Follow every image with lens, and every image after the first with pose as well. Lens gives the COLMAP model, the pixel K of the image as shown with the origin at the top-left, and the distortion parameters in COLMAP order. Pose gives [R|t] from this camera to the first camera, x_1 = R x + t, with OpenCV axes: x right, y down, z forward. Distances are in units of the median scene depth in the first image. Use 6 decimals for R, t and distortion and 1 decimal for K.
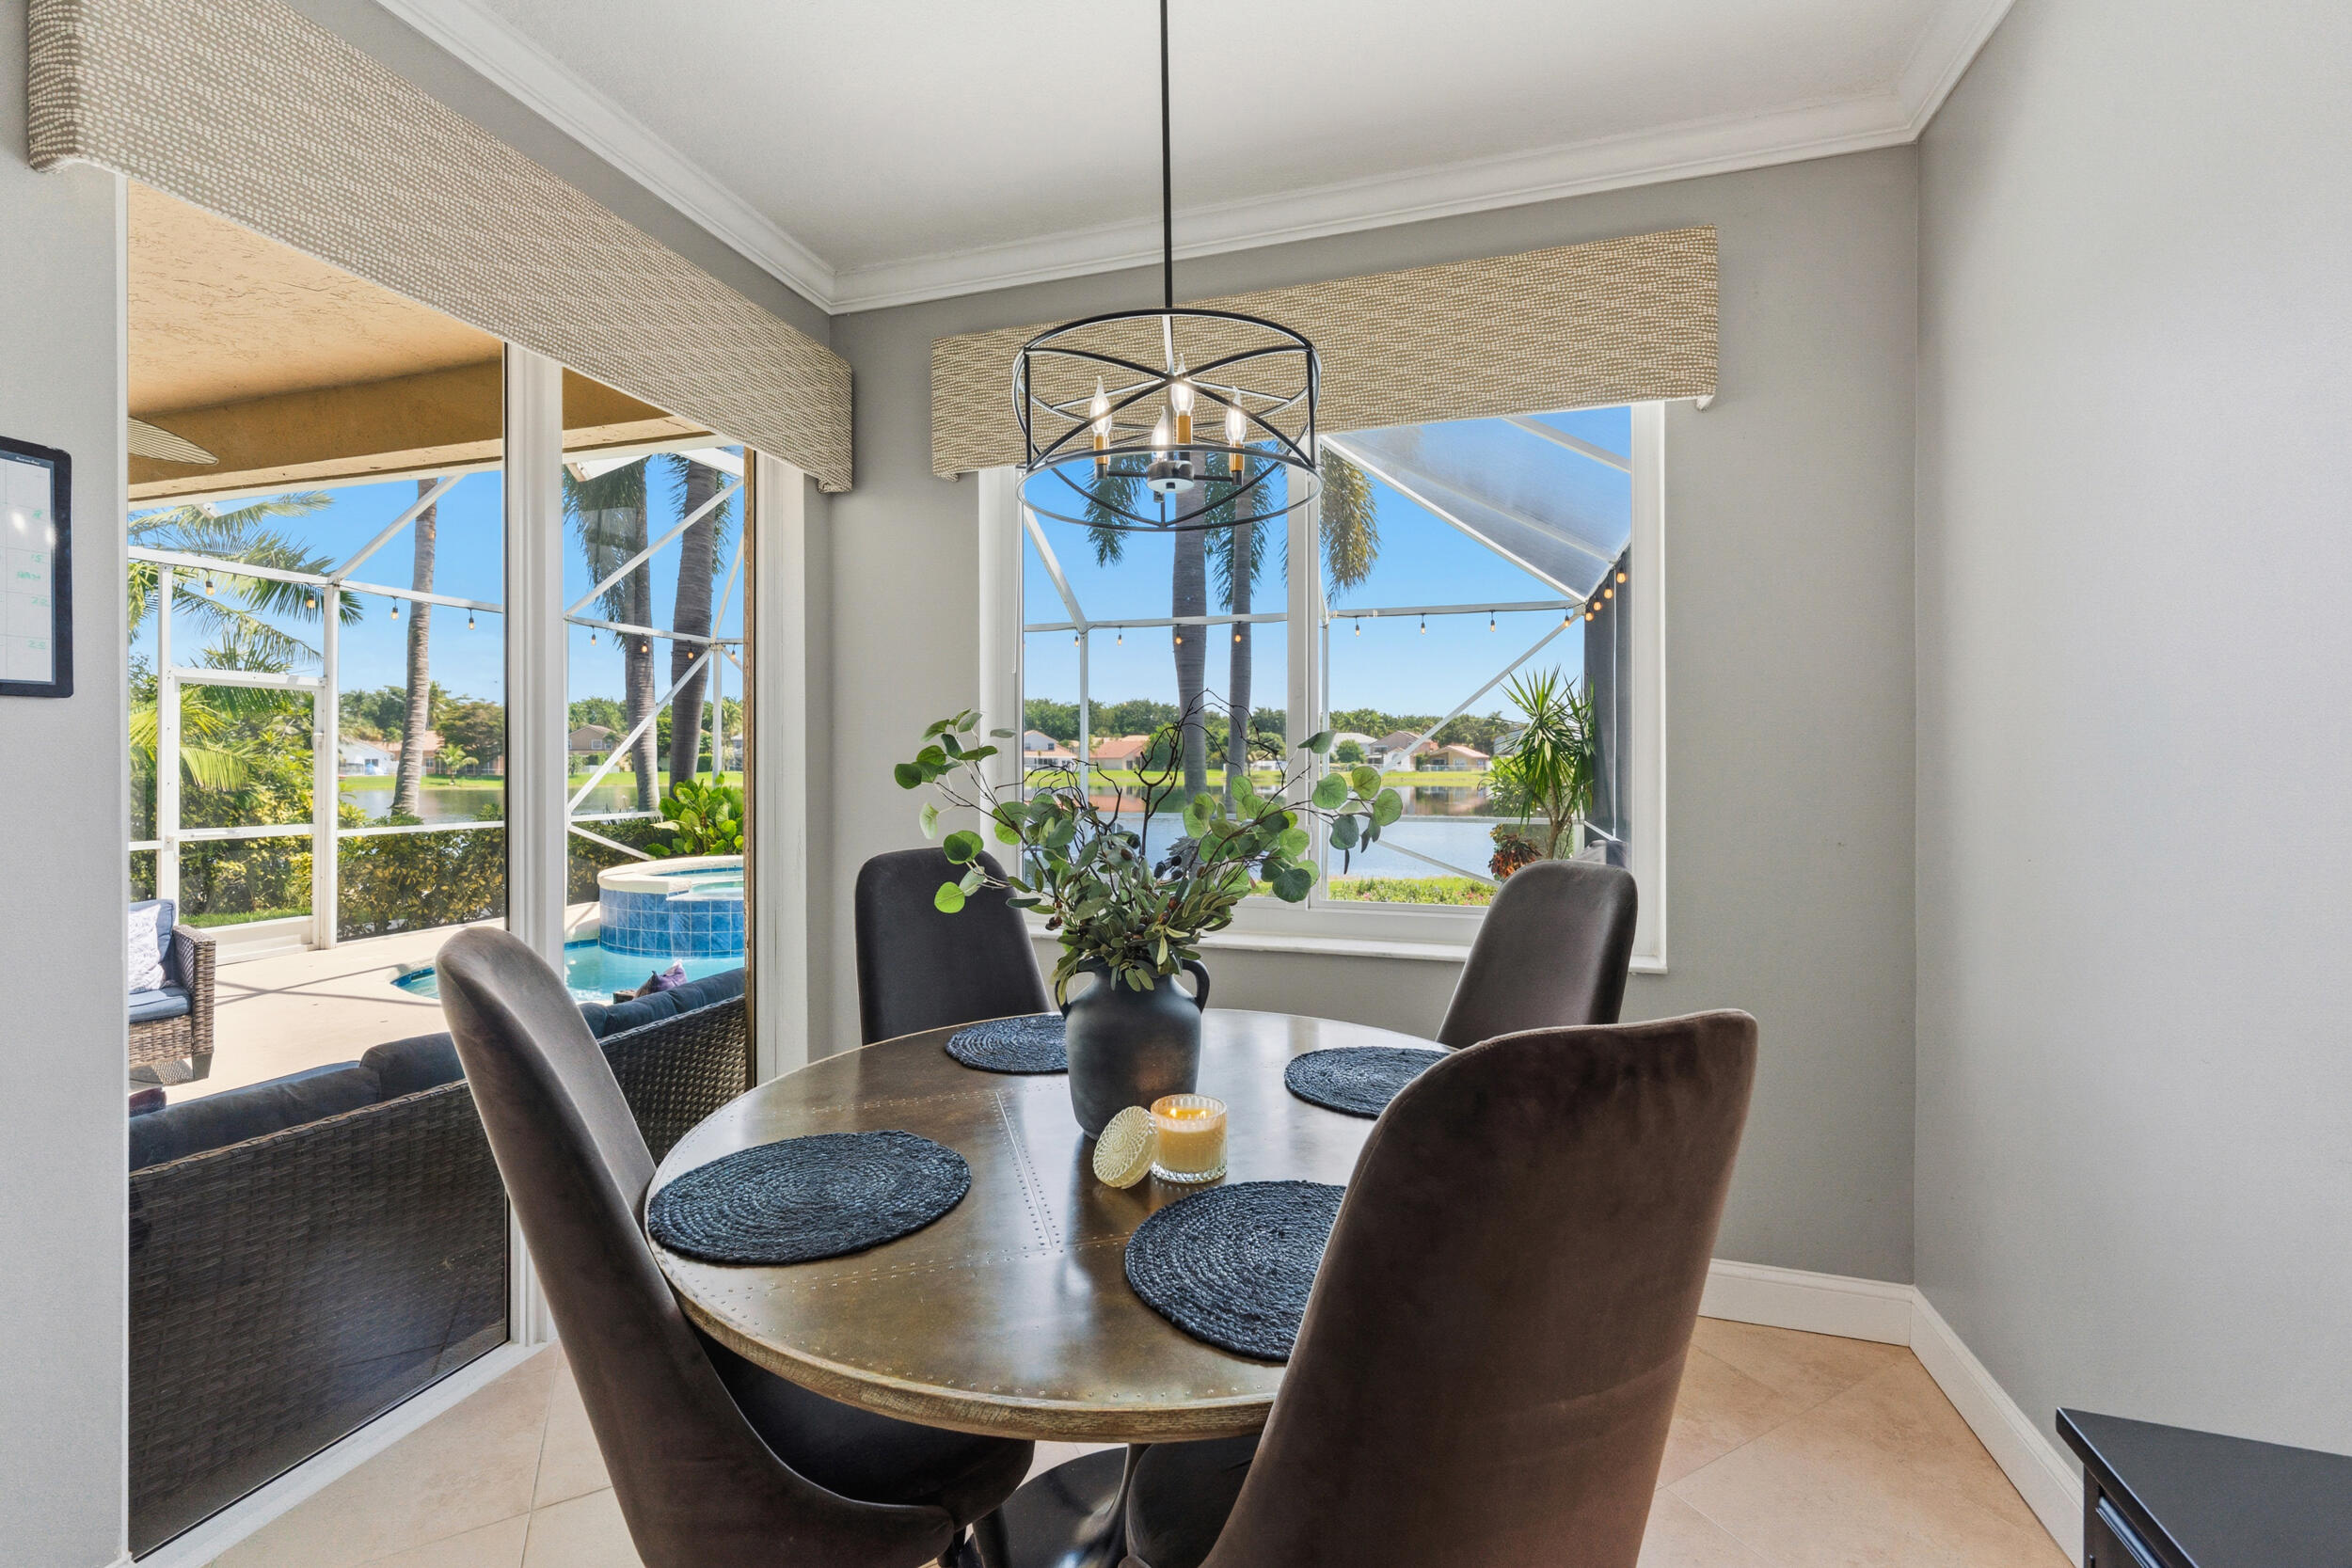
lens RADIAL K [[973.3, 0, 1172.2], [0, 973.3, 759.9], [0, 0, 1]] dist [-0.001914, -0.000128]
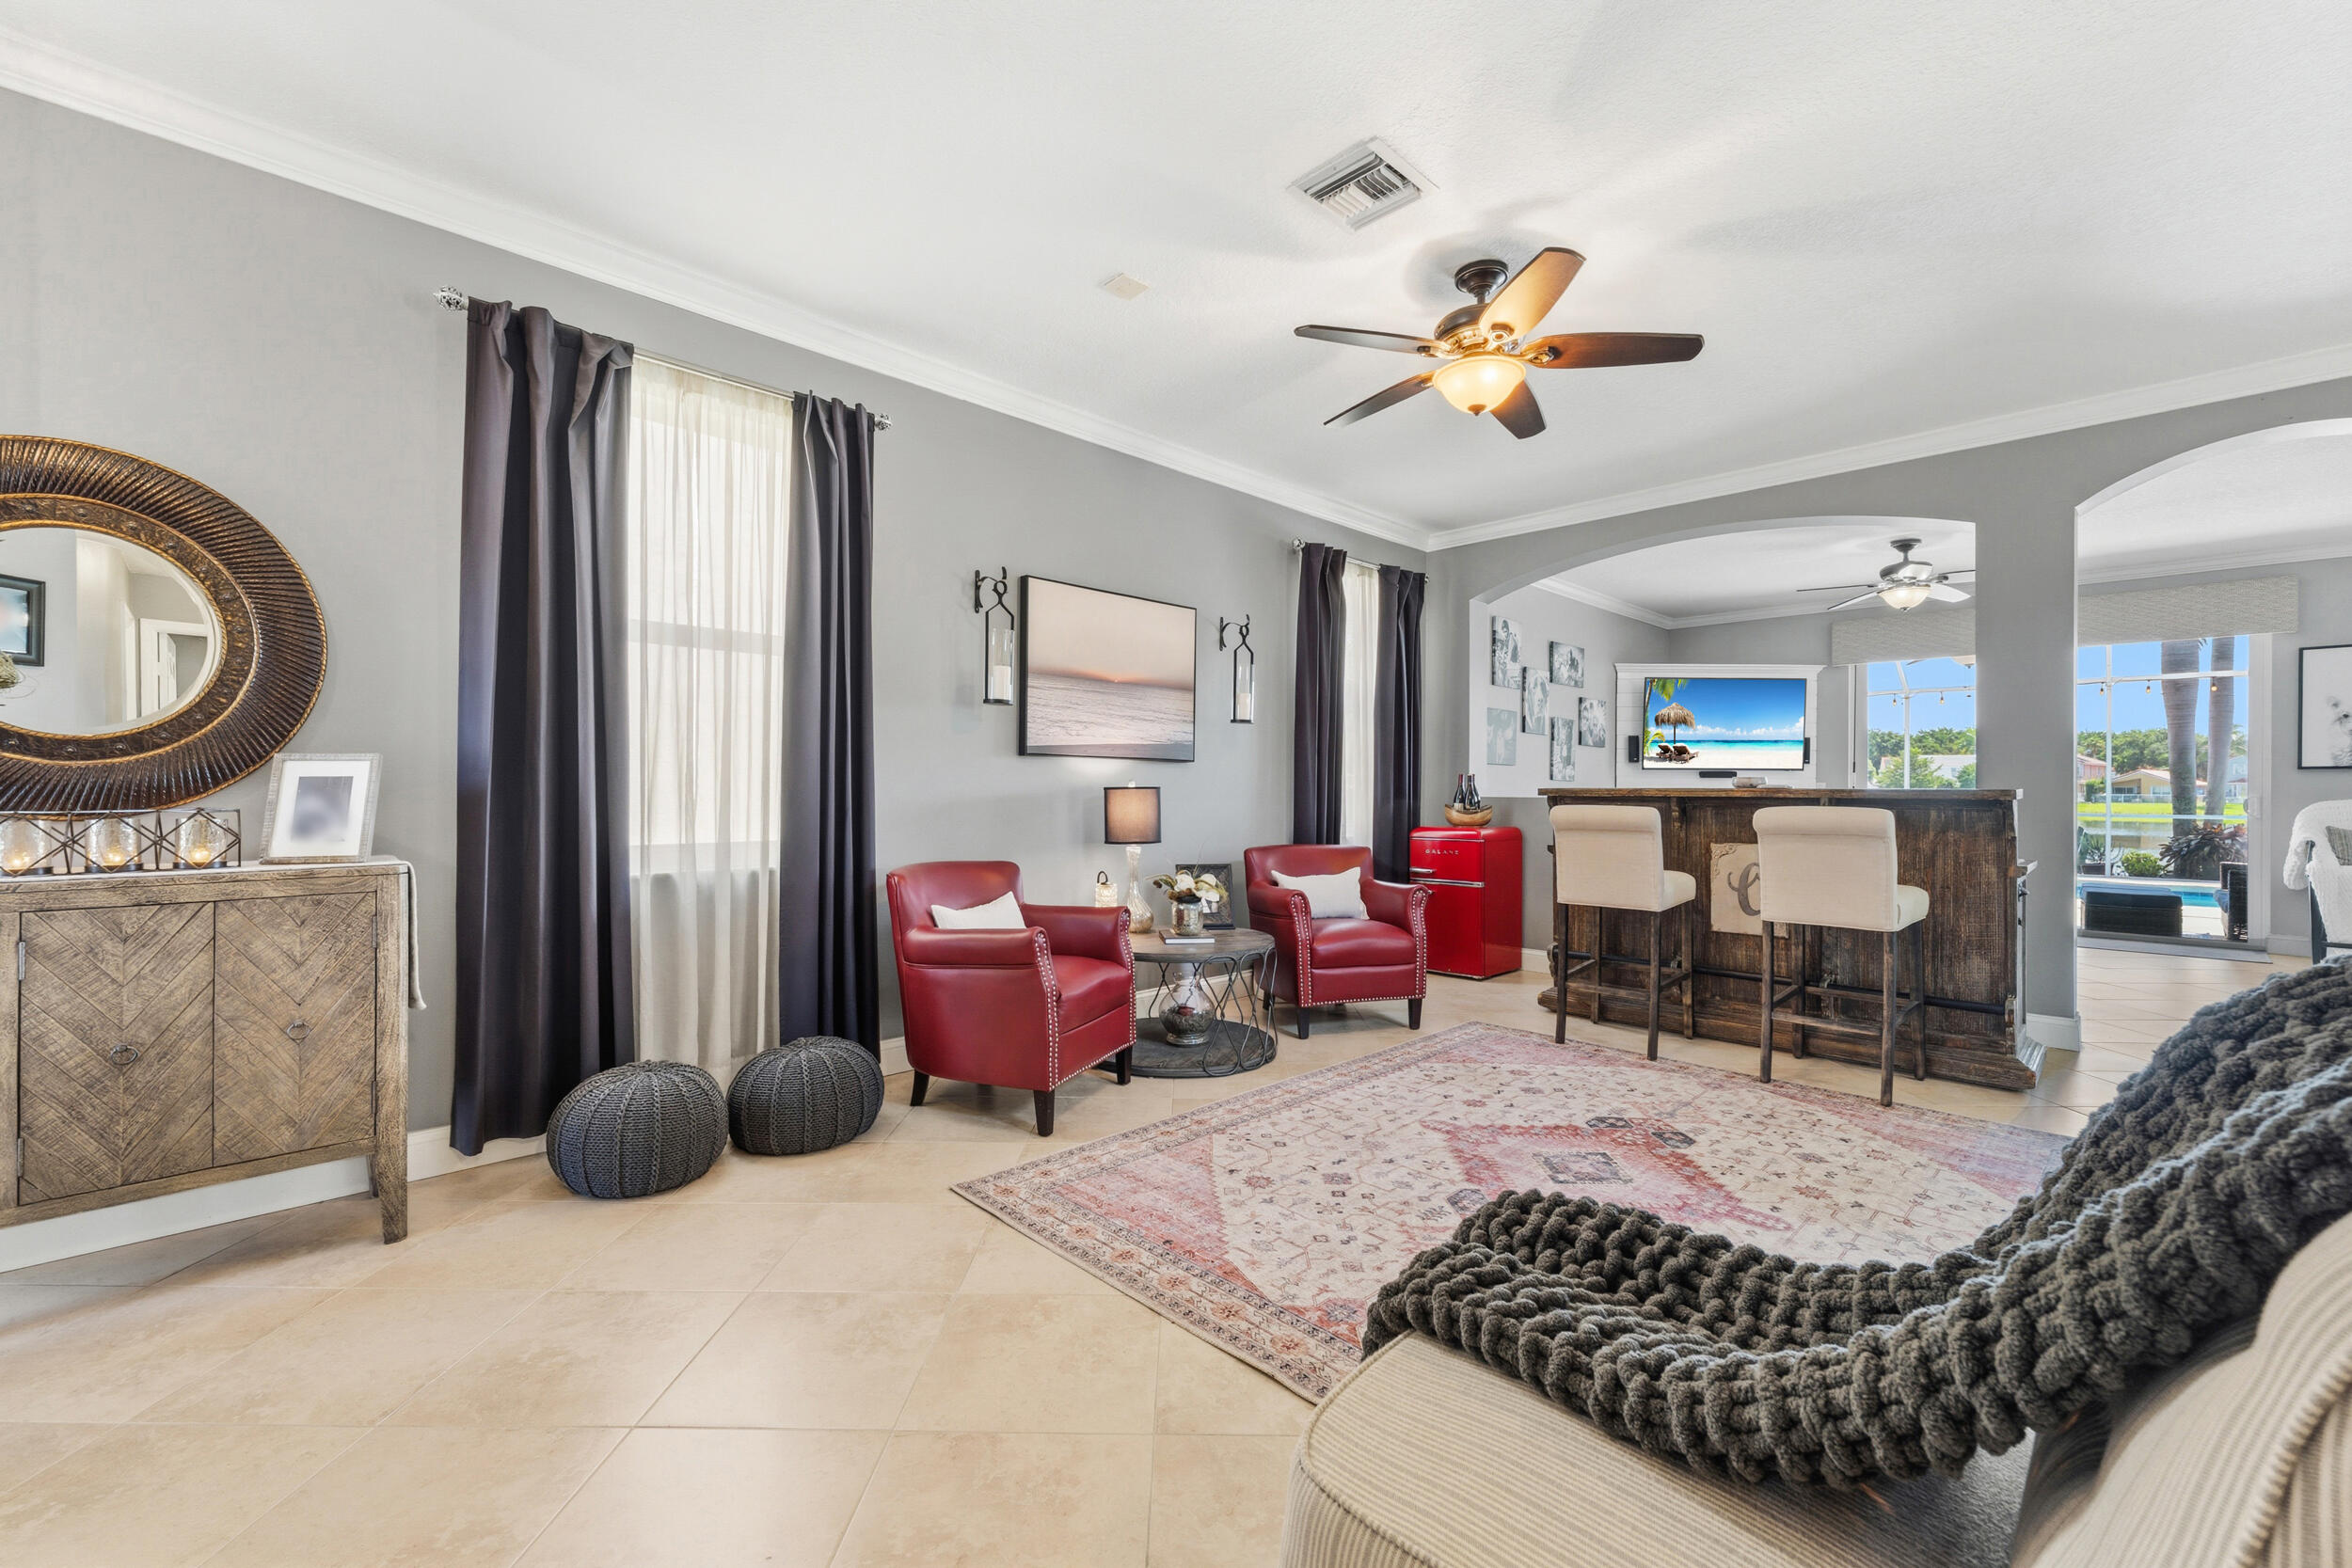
lens RADIAL K [[957.6, 0, 1176.0], [0, 957.6, 784.0], [0, 0, 1]] dist [0.001557, -0.000026]
pose [[0.880445, 0.001097, -0.474147, -0.741082], [-0.002637, 0.999993, -0.002583, 0.021868], [0.474141, 0.003524, 0.880442, -1.019762]]
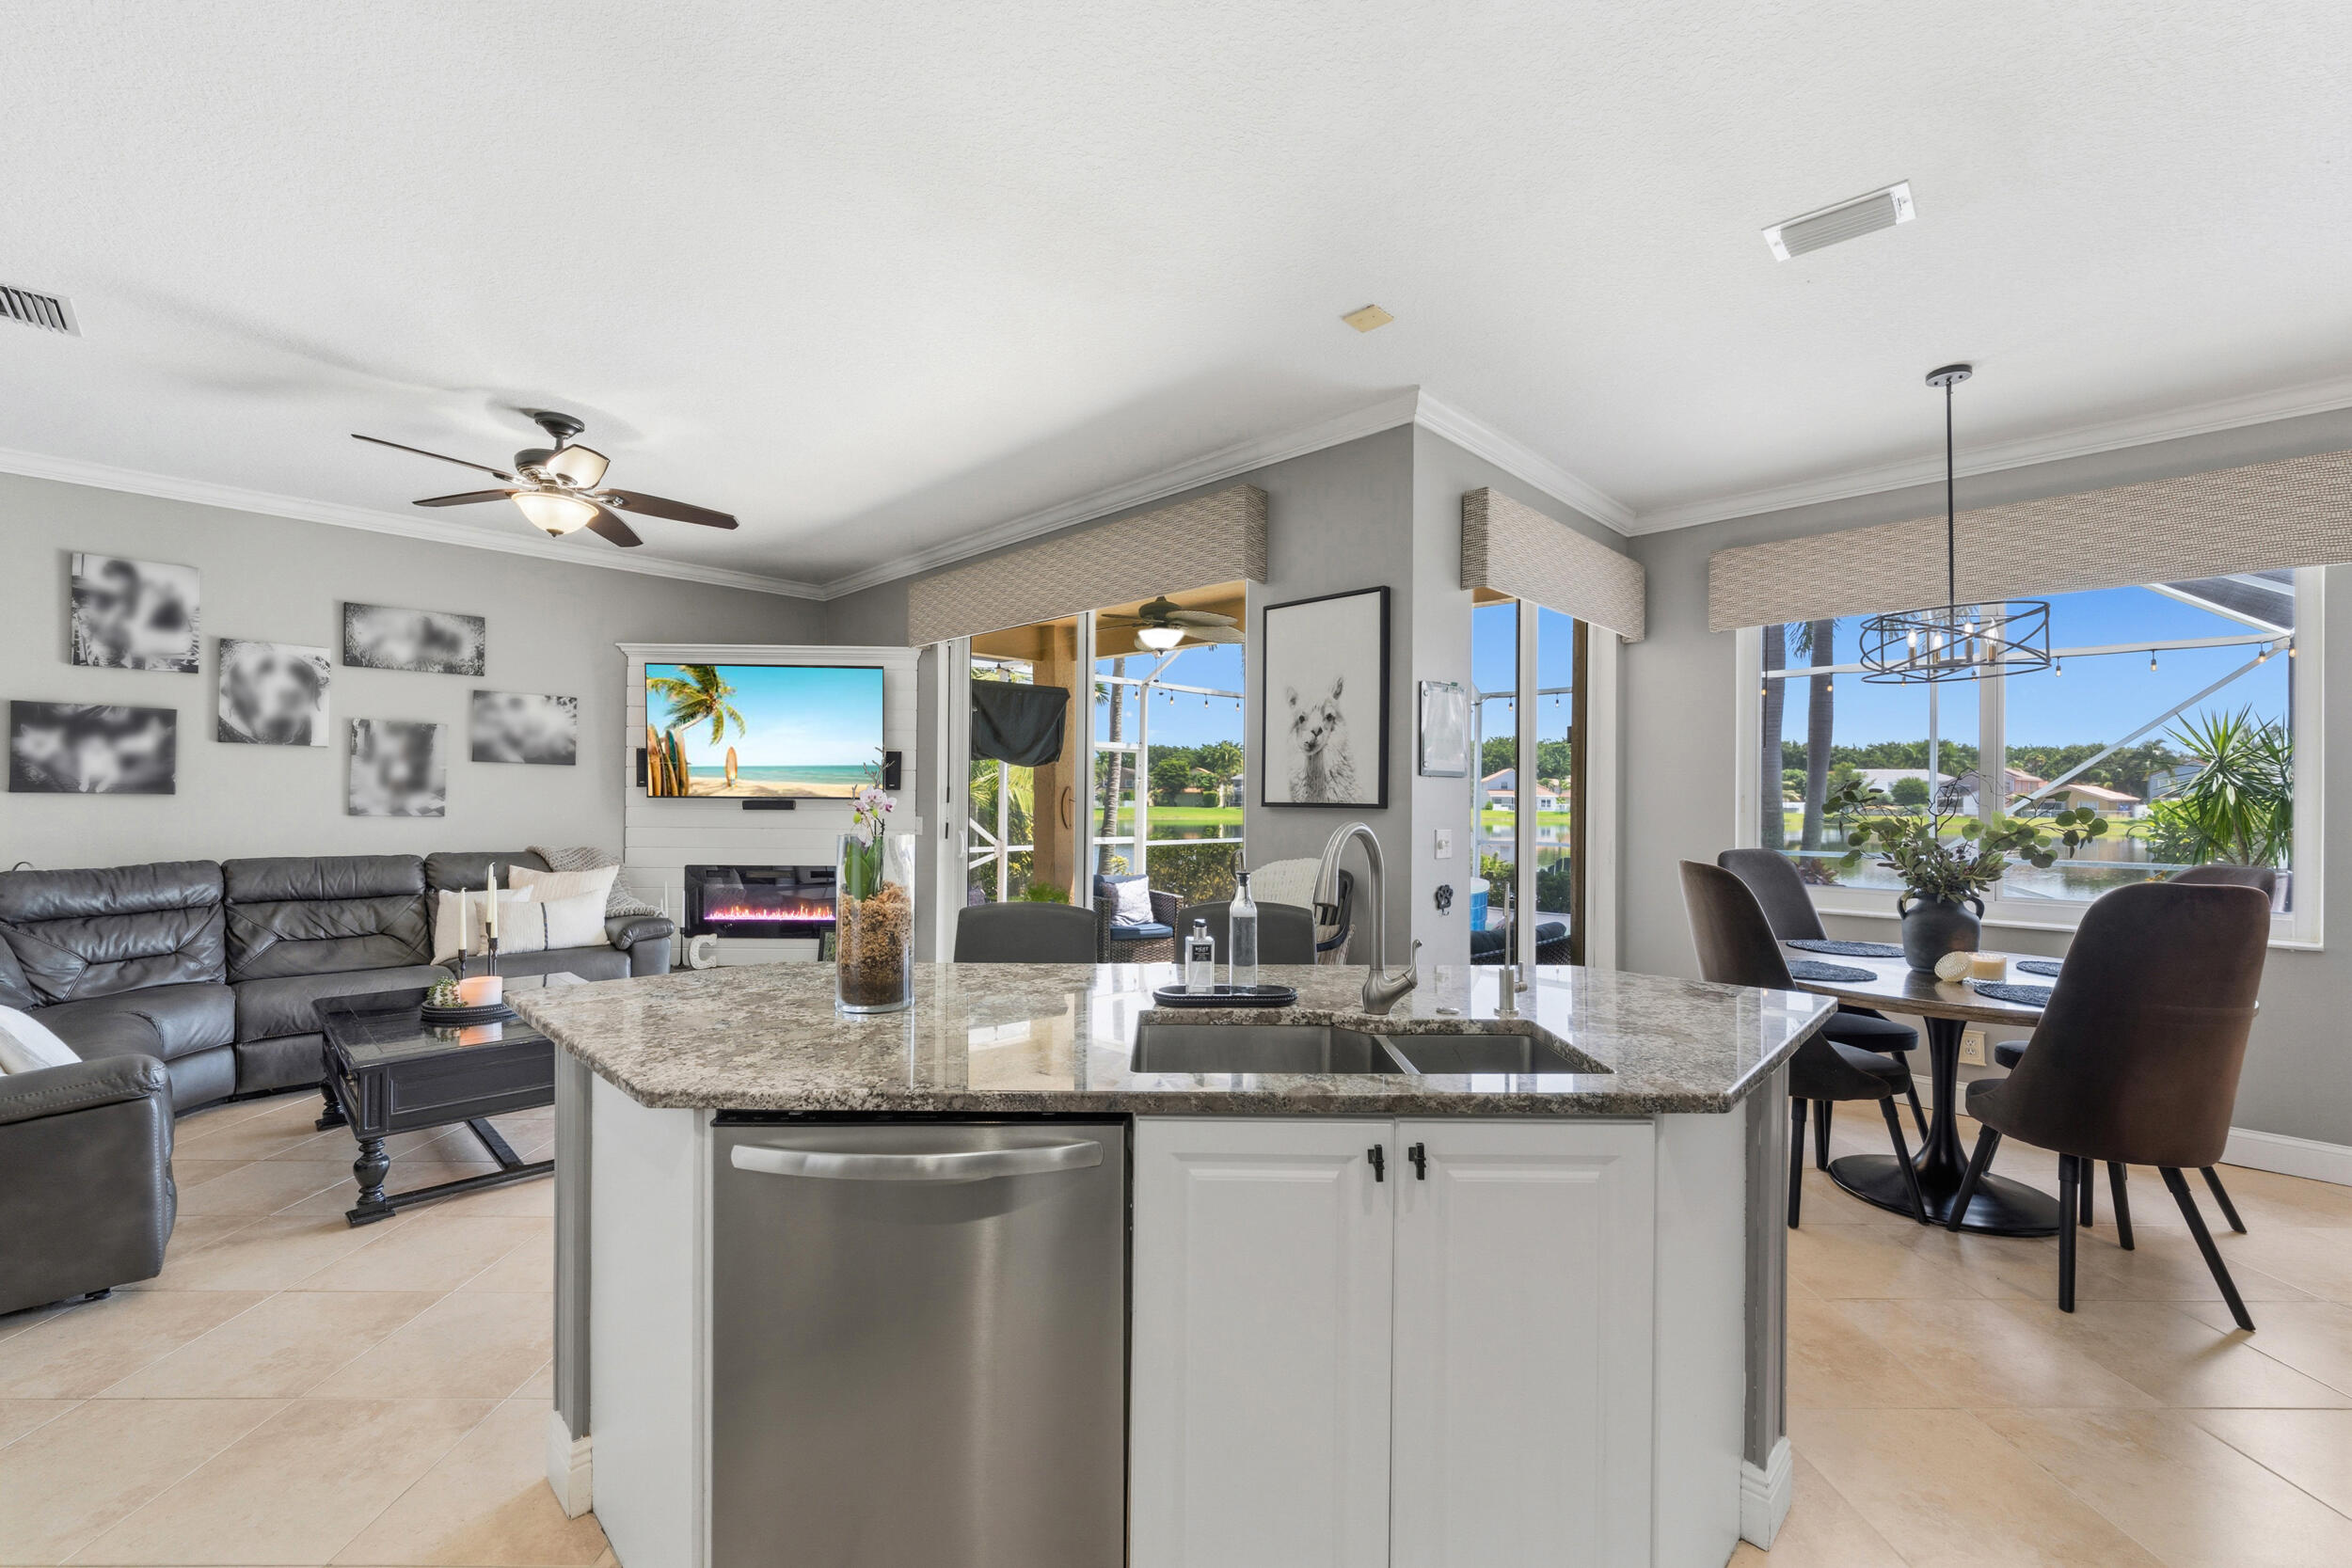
lens RADIAL K [[956.3, 0, 1170.6], [0, 956.3, 795.7], [0, 0, 1]] dist [-0.000684, 0.000447]
pose [[0.888276, 0.006294, -0.459266, -0.107471], [-0.007434, 0.999972, -0.000675, -0.000455], [0.459249, 0.004014, 0.888298, -0.310801]]
